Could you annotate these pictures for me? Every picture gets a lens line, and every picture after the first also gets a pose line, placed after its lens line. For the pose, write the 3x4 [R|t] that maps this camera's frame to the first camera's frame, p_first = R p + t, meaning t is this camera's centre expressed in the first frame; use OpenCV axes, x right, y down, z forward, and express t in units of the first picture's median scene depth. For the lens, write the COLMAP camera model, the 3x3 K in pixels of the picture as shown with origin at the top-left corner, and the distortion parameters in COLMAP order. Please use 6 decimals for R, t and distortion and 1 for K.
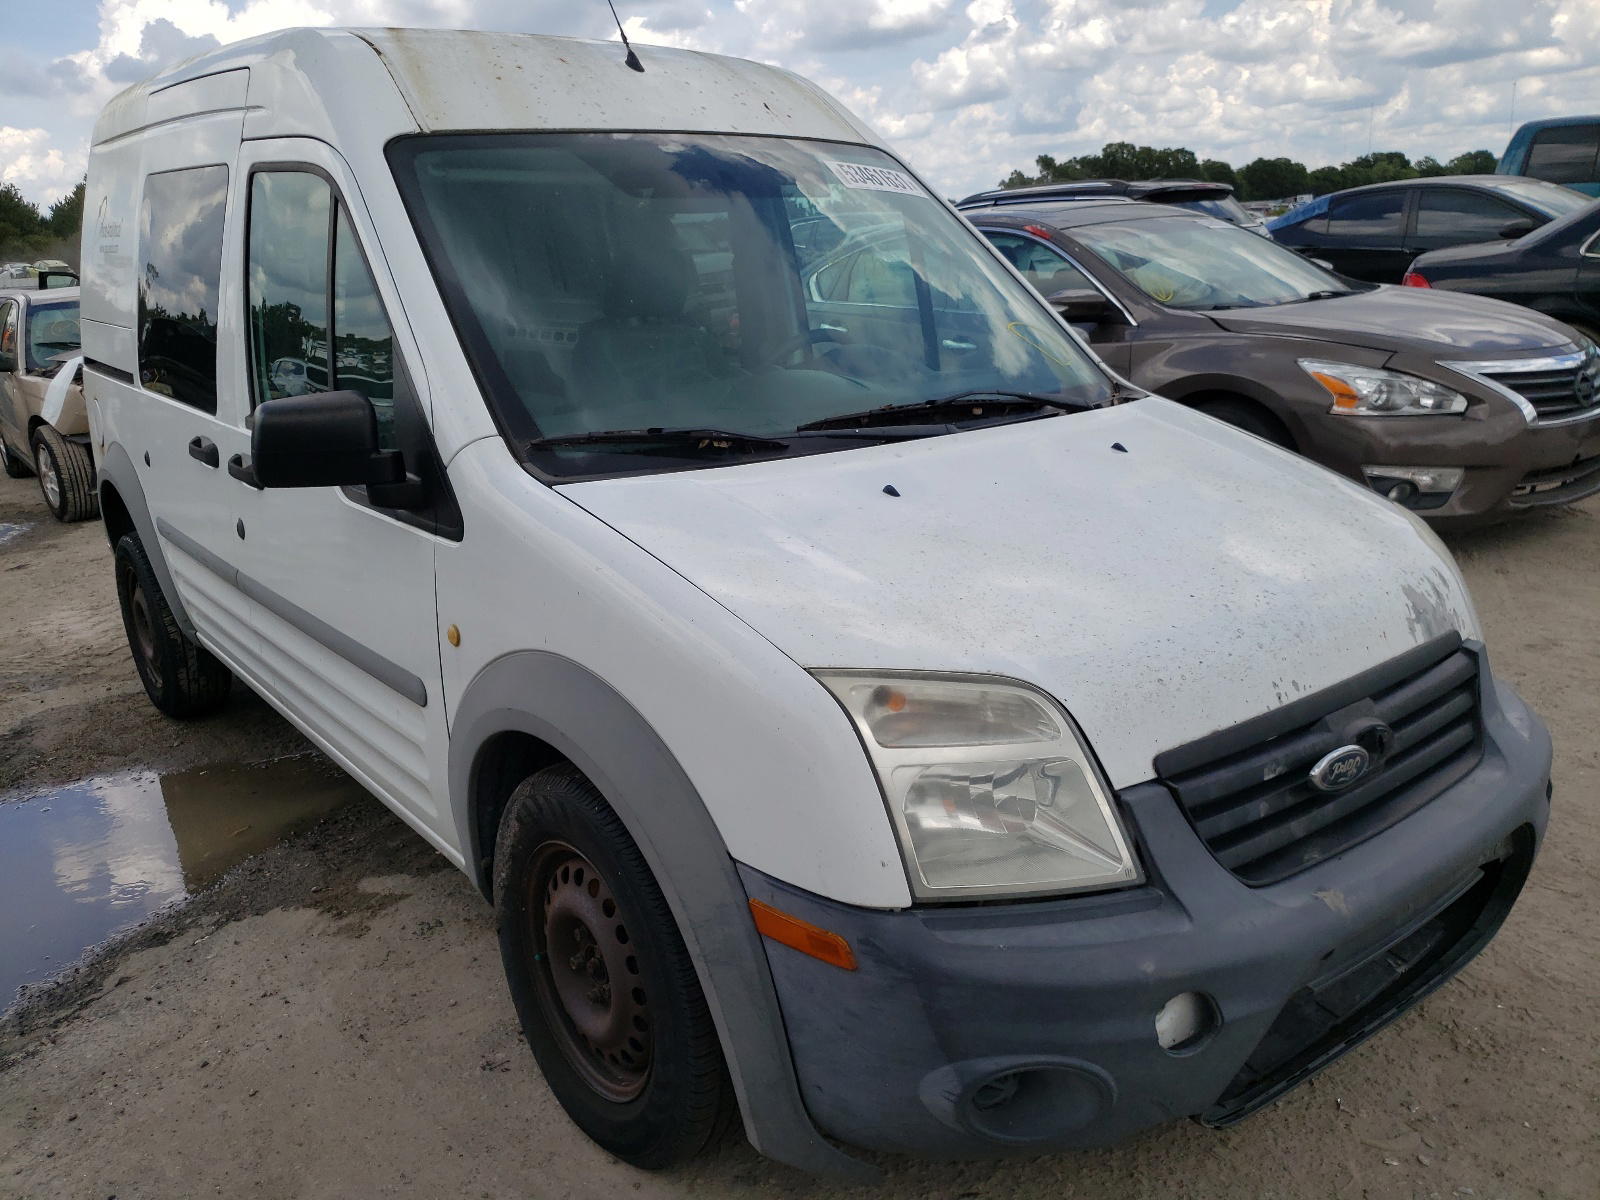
lens RADIAL K [[1203.4, 0, 800.2], [0, 1203.4, 595.0], [0, 0, 1]] dist [0.029620, -0.002687]
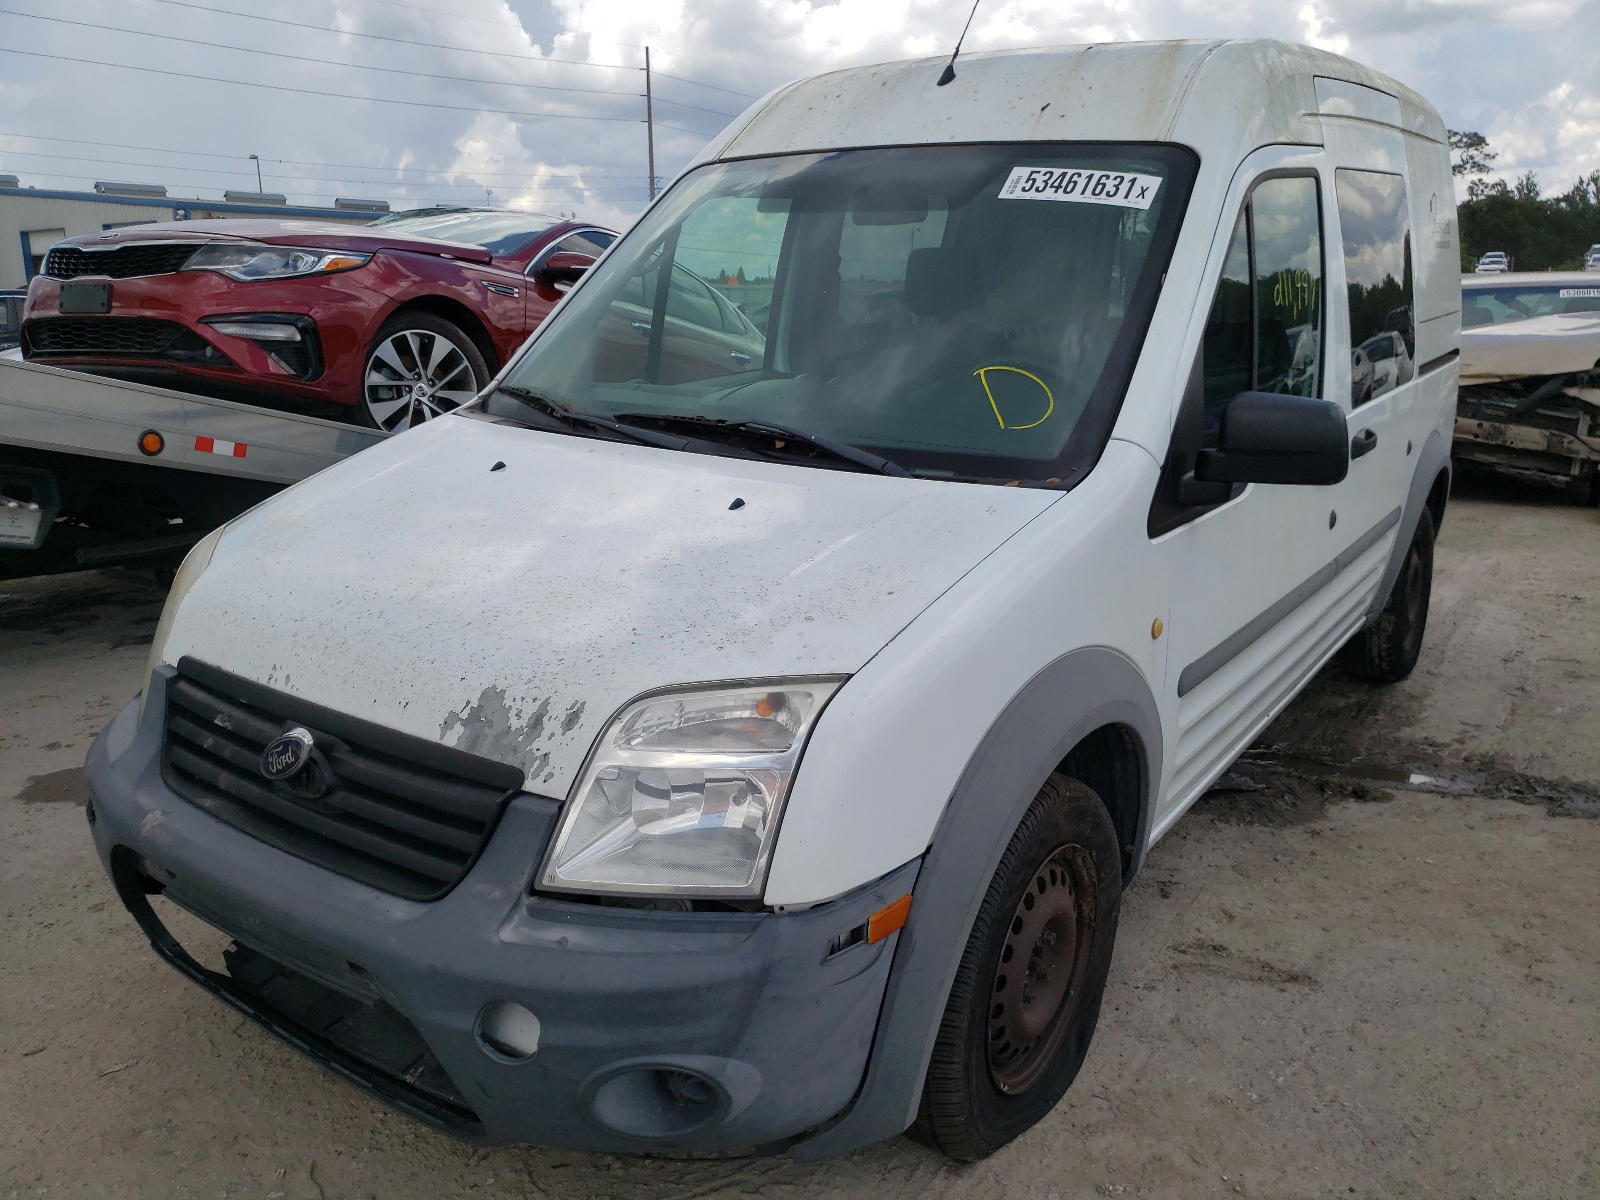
lens RADIAL K [[1203.4, 0, 808.4], [0, 1203.4, 601.4], [0, 0, 1]] dist [0.029620, -0.002687]
pose [[0.298757, 0.287735, -0.909919, 1.367496], [-0.275946, 0.938782, 0.206259, -0.310364], [0.913563, 0.189467, 0.359867, 0.919678]]
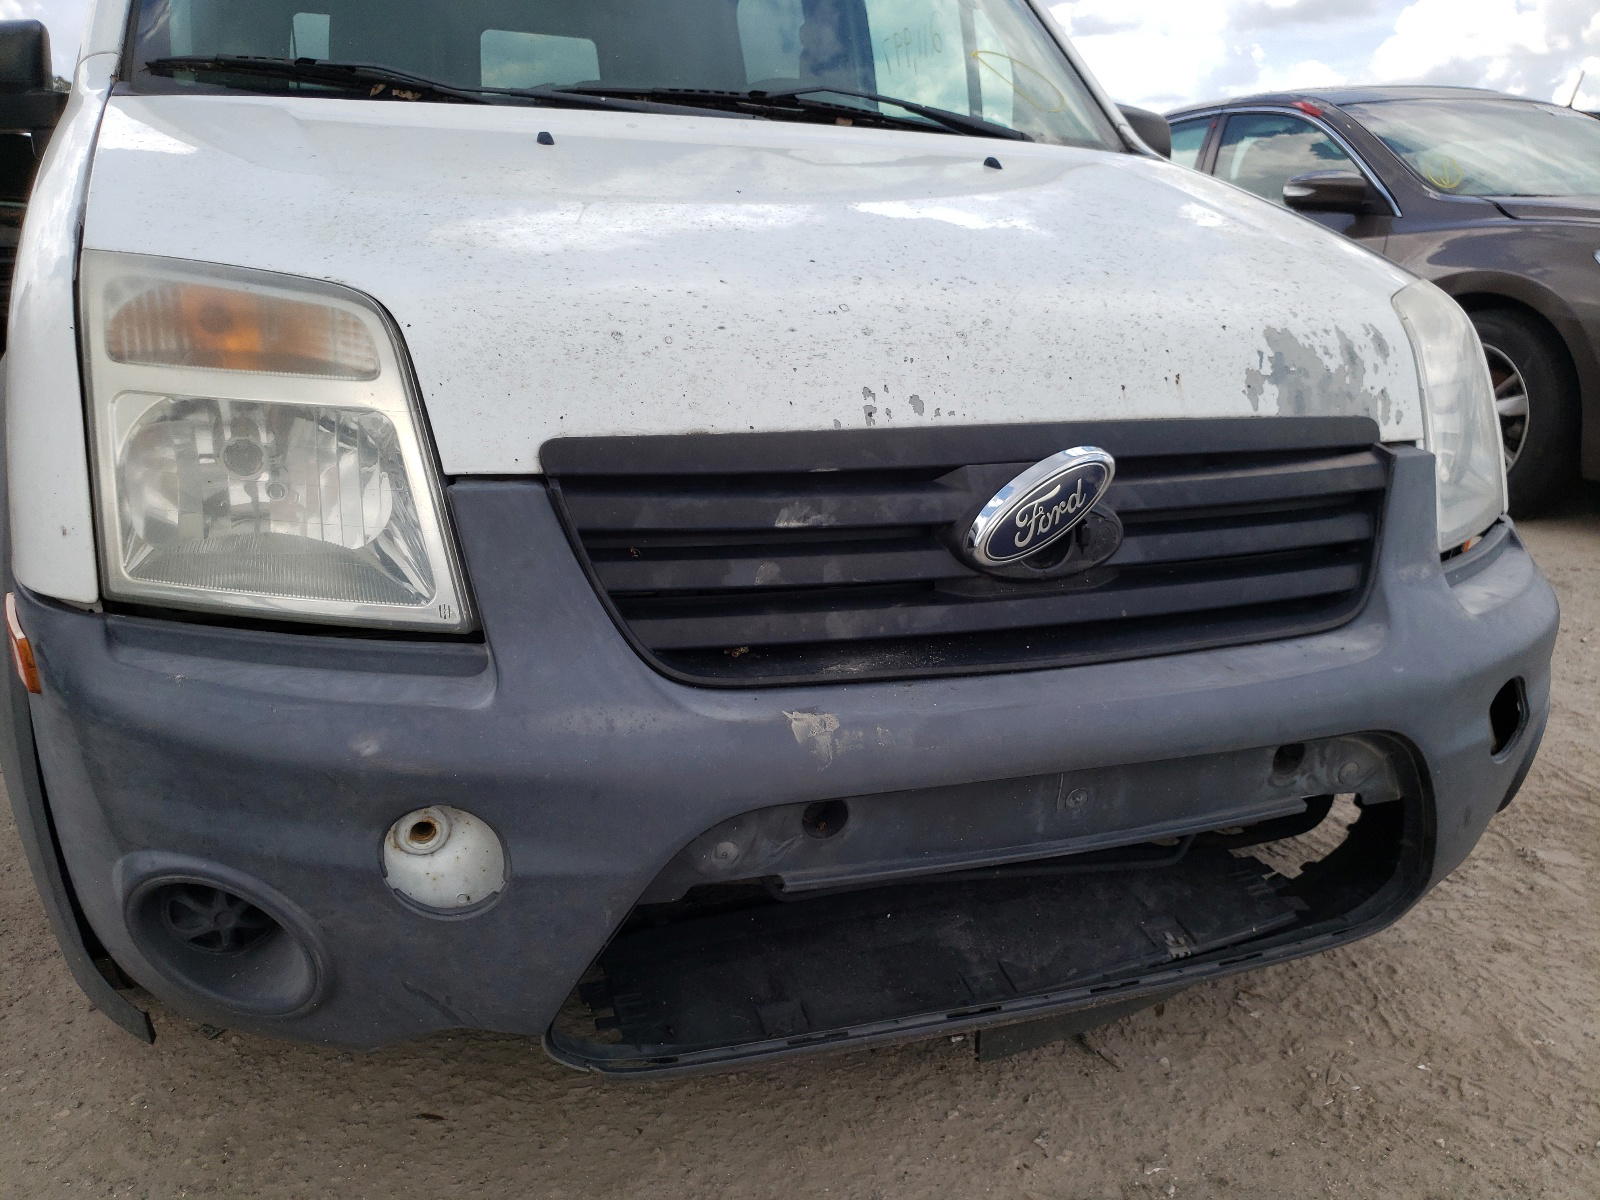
lens RADIAL K [[1213.5, 0, 812.1], [0, 1213.5, 604.5], [0, 0, 1]] dist [0.014191, -0.012984]
pose [[0.951428, 0.138552, -0.274935, 0.484040], [-0.132644, 0.990354, 0.040060, 0.140150], [0.277833, -0.001646, 0.960628, 0.370531]]
